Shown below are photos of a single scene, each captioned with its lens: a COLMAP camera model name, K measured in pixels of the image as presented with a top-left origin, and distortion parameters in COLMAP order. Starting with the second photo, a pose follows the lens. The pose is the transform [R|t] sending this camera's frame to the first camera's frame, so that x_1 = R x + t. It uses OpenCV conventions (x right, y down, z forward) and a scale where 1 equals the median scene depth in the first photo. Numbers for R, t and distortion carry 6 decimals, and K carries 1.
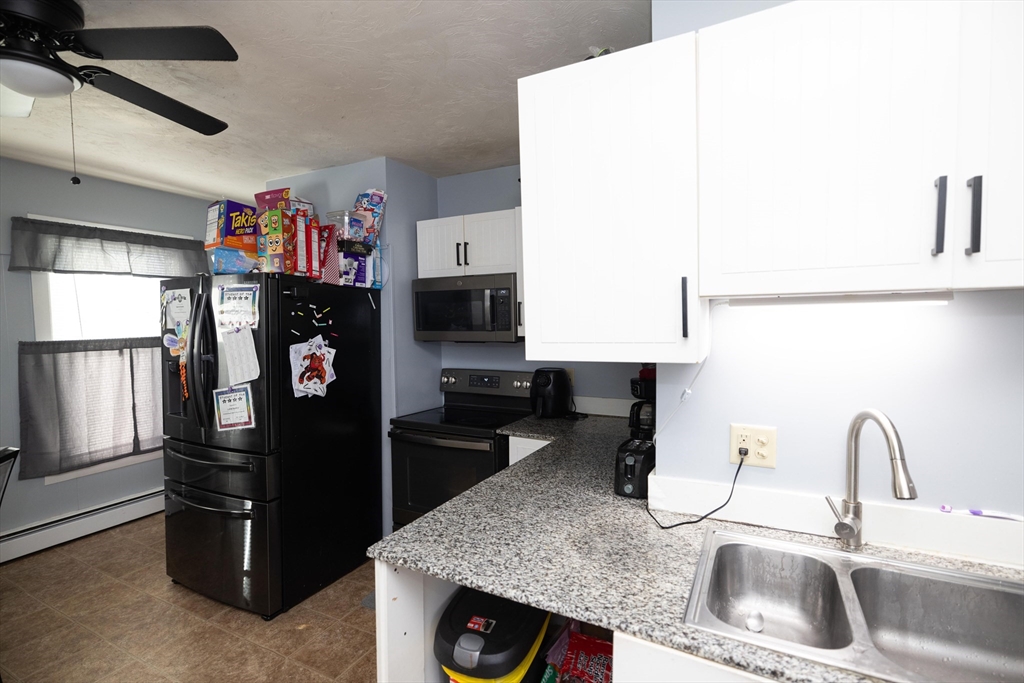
lens RADIAL K [[483.6, 0, 513.3], [0, 483.6, 339.2], [0, 0, 1]] dist [0.001926, 0.000337]
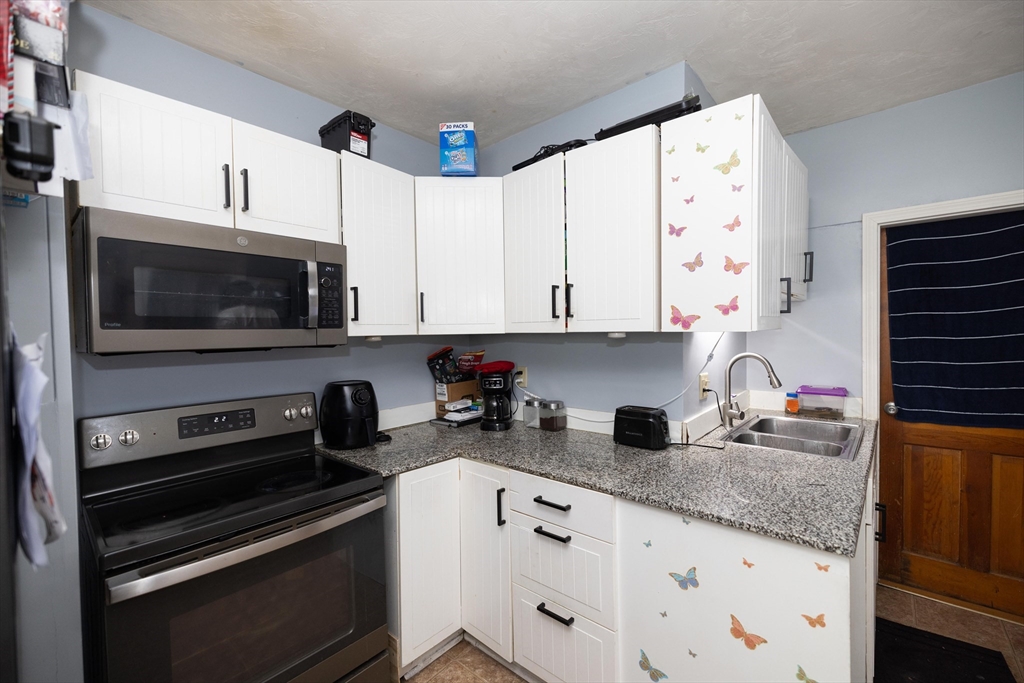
lens RADIAL K [[424.9, 0, 512.0], [0, 424.9, 341.1], [0, 0, 1]] dist [0.000572, 0.000098]
pose [[0.237558, -0.011253, 0.971308, -0.529231], [0.056837, 0.998381, -0.002334, 0.015201], [-0.969709, 0.055761, 0.237813, 0.626215]]
